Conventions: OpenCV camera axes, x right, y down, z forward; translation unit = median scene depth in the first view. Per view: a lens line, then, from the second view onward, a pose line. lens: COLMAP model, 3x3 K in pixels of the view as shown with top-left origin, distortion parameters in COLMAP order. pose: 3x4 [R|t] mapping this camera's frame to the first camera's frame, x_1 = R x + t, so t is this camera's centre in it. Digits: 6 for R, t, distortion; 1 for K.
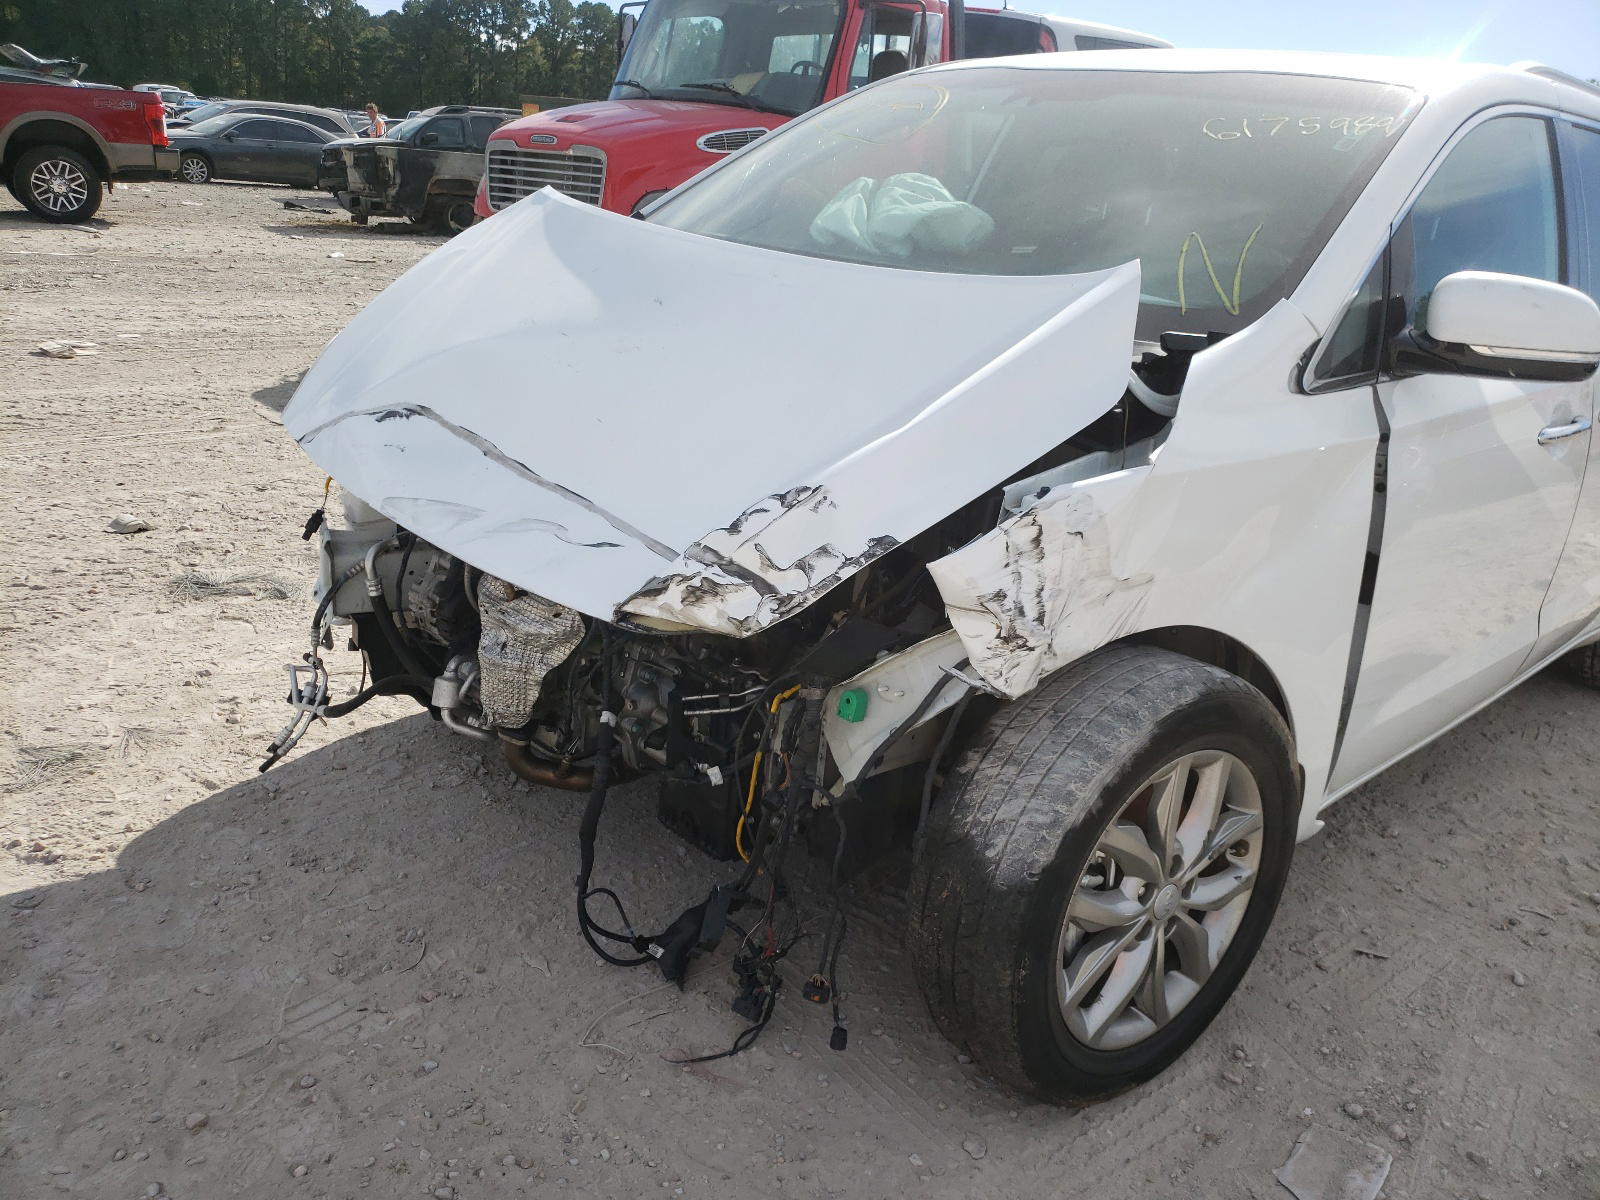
lens RADIAL K [[1265.5, 0, 800.0], [0, 1265.5, 600.0], [0, 0, 1]] dist [0.017370, 0.003388]
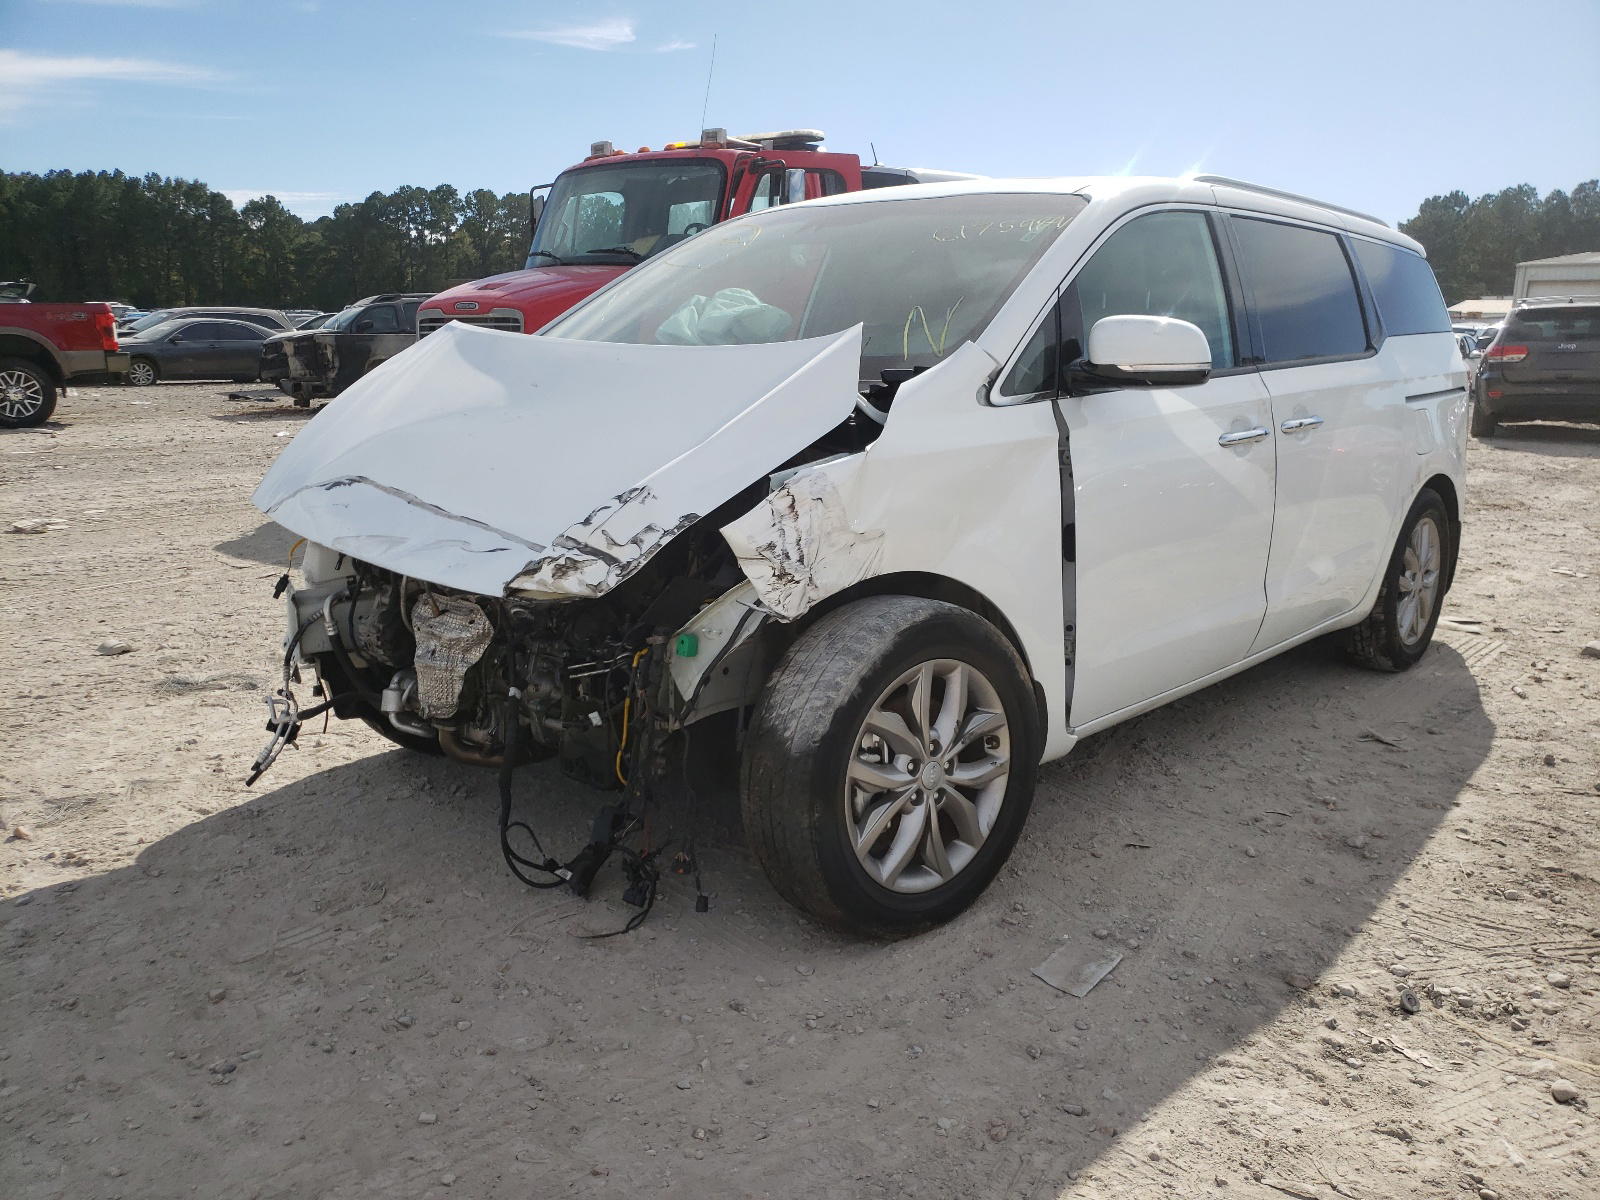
lens RADIAL K [[1265.5, 0, 800.0], [0, 1265.5, 600.0], [0, 0, 1]] dist [0.017370, 0.003388]
pose [[0.995389, -0.088830, 0.036187, 0.096493], [0.092442, 0.989069, -0.114877, 0.162769], [-0.025587, 0.117693, 0.992720, -0.302451]]
